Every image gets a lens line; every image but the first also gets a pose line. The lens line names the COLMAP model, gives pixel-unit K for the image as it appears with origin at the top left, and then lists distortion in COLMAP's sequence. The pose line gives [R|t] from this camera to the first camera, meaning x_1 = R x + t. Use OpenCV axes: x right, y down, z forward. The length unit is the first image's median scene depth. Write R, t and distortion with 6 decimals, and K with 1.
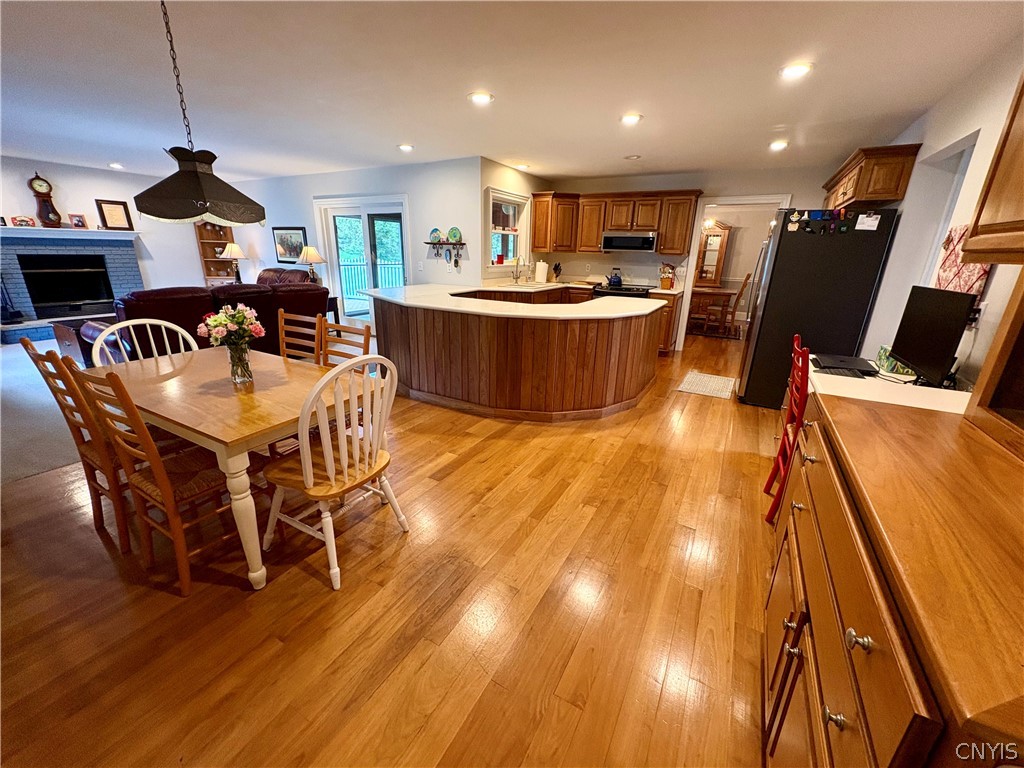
lens RADIAL K [[409.8, 0, 520.0], [0, 409.8, 384.9], [0, 0, 1]] dist [-0.002682, 0.000272]
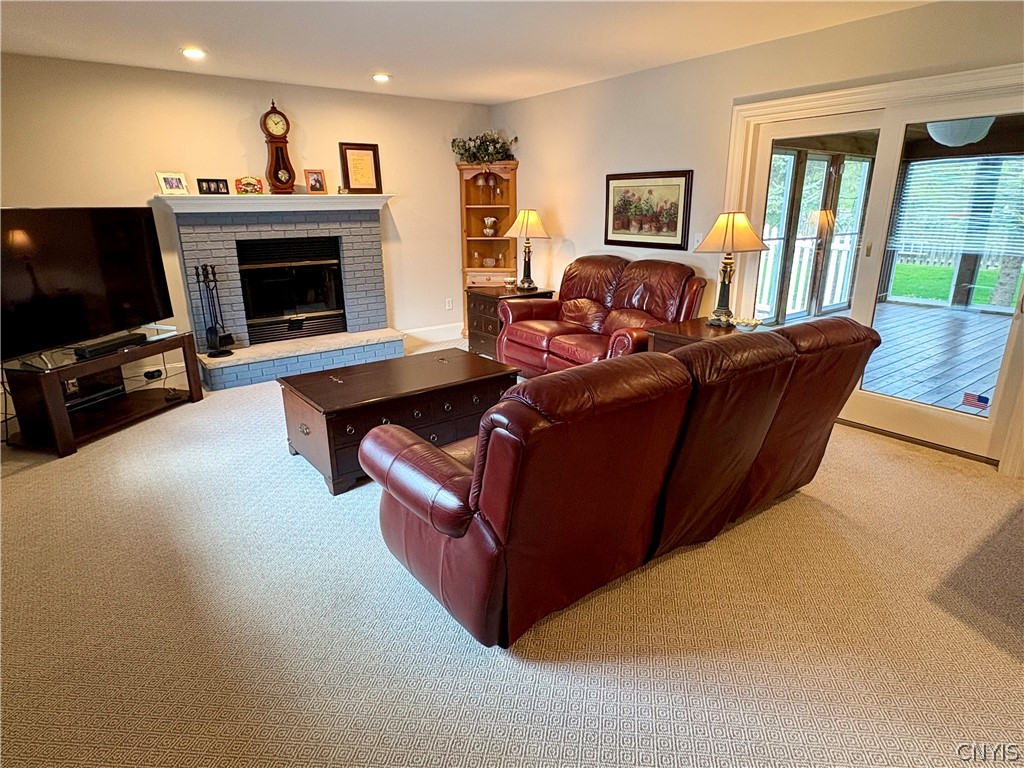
lens RADIAL K [[594.5, 0, 504.8], [0, 594.5, 386.9], [0, 0, 1]] dist [0.001356, 0.000689]
pose [[0.913010, 0.086791, -0.398598, -0.451024], [-0.094670, 0.995509, -0.000084, -0.127423], [0.396801, 0.037812, 0.917126, 0.324025]]
